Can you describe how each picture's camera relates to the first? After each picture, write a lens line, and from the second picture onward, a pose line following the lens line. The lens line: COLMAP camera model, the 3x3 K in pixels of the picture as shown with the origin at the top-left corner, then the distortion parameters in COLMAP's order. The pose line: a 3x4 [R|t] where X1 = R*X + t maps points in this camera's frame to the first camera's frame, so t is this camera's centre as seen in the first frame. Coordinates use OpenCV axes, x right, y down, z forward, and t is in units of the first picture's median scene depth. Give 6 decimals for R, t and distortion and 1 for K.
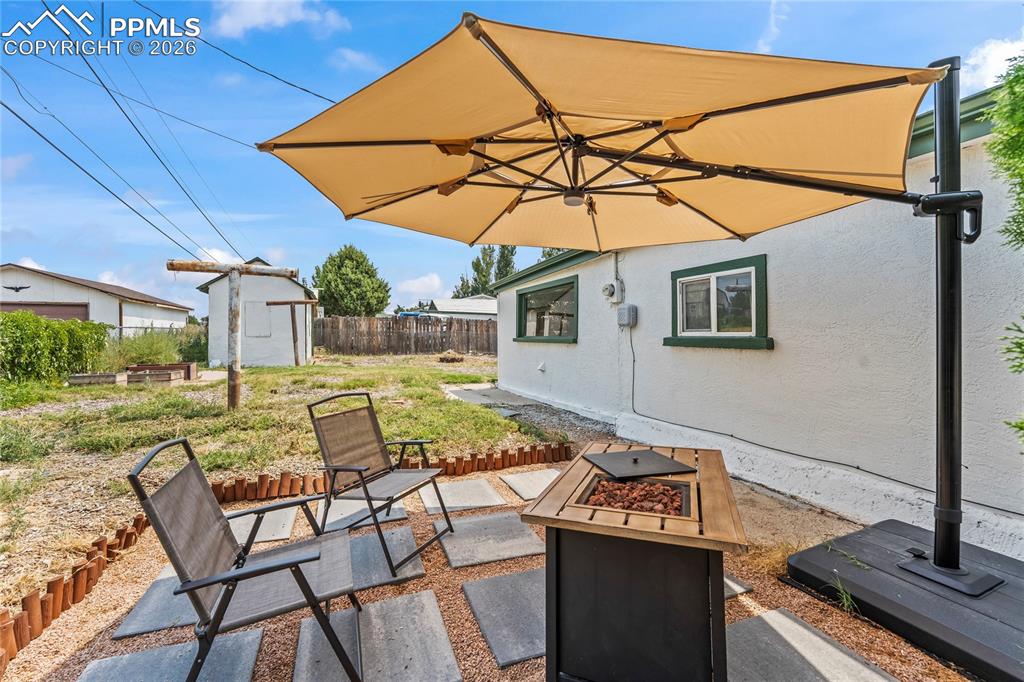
lens RADIAL K [[416.2, 0, 522.6], [0, 416.2, 336.5], [0, 0, 1]] dist [-0.007918, 0.000652]
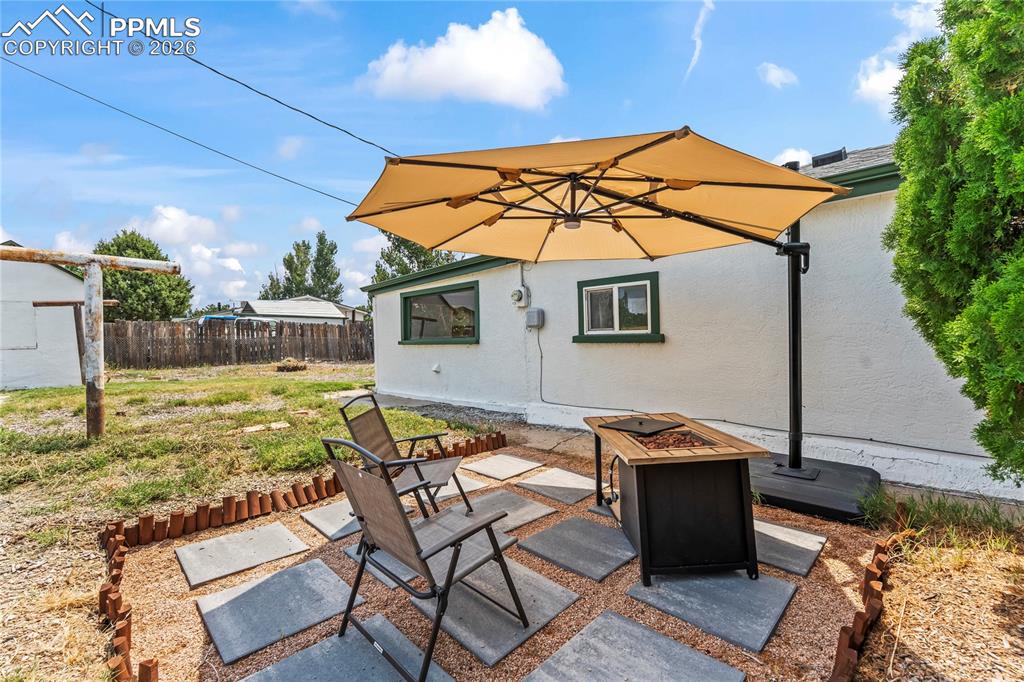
lens RADIAL K [[416.2, 0, 512.9], [0, 416.2, 342.6], [0, 0, 1]] dist [-0.007918, 0.000652]
pose [[0.921676, -0.025667, 0.387110, -0.296023], [0.023010, 0.999669, 0.011496, 0.003892], [-0.387277, -0.001688, 0.921962, -0.044245]]
